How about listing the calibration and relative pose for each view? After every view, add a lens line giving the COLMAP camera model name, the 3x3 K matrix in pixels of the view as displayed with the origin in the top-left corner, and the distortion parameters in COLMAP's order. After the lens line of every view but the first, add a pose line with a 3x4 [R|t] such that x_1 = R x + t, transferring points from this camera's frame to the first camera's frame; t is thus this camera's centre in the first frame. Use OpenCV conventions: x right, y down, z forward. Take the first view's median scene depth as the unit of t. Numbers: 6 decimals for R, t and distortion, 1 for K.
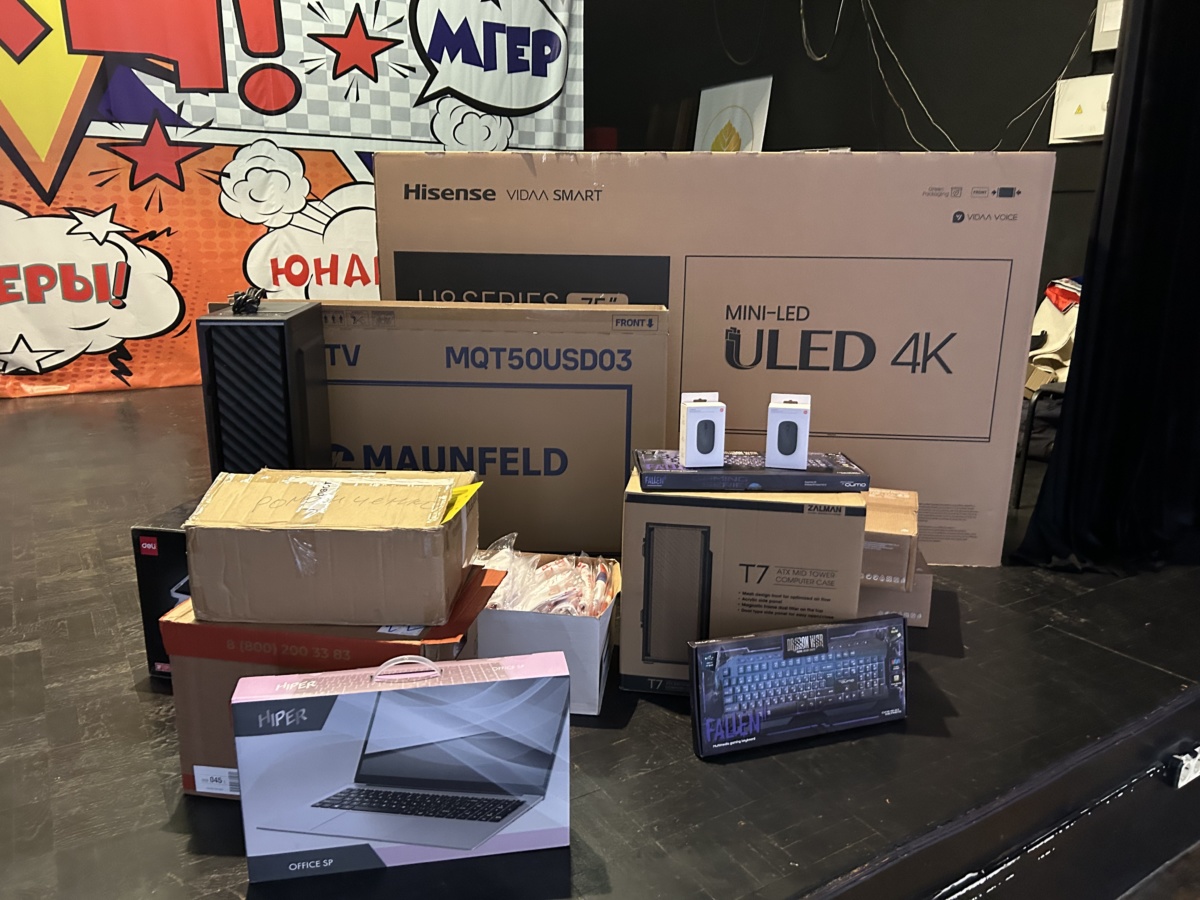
lens RADIAL K [[906.8, 0, 603.1], [0, 906.8, 448.6], [0, 0, 1]] dist [0.047413, -0.051554]
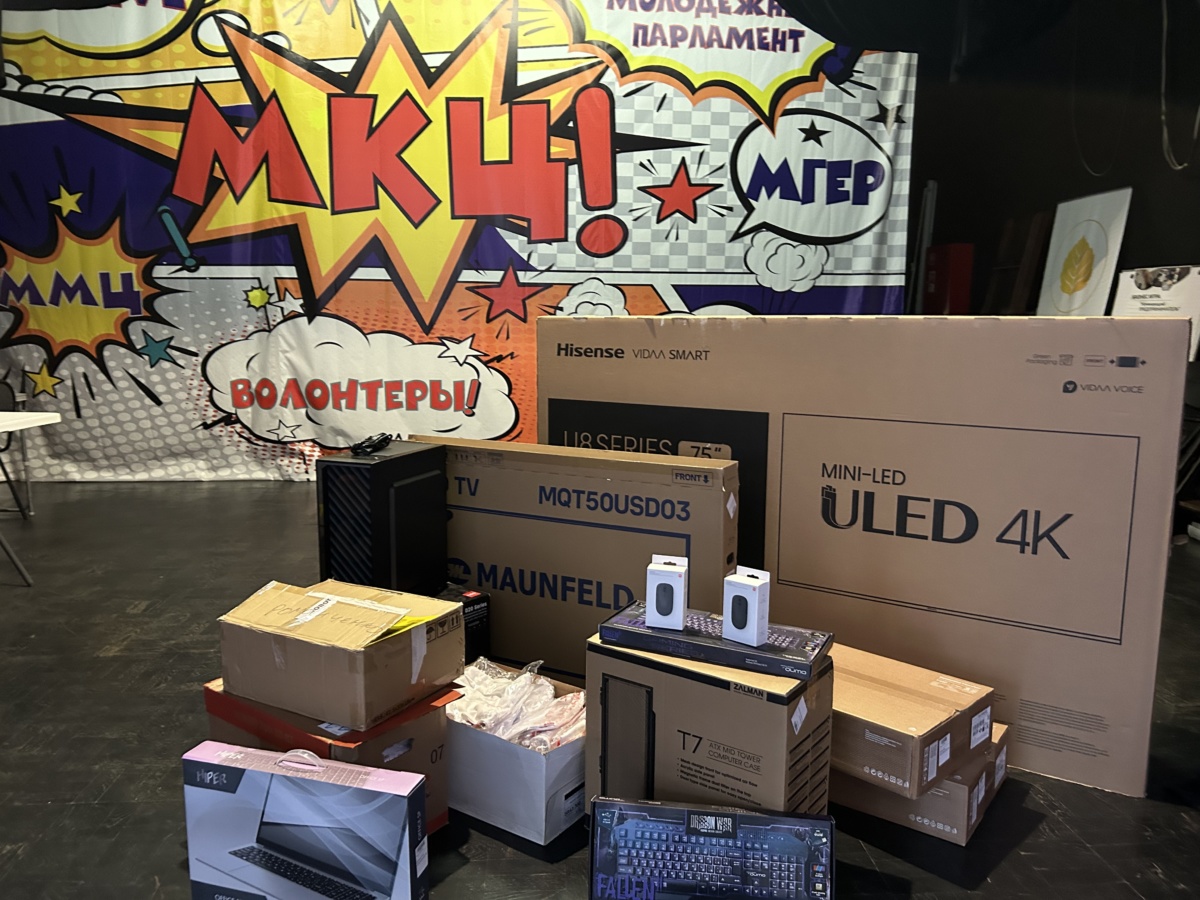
lens RADIAL K [[906.8, 0, 603.1], [0, 906.8, 448.6], [0, 0, 1]] dist [0.047413, -0.051554]
pose [[0.889098, 0.061513, -0.453566, 0.380988], [-0.108246, 0.991077, -0.077778, -0.071802], [0.444734, 0.118249, 0.887823, 0.007325]]
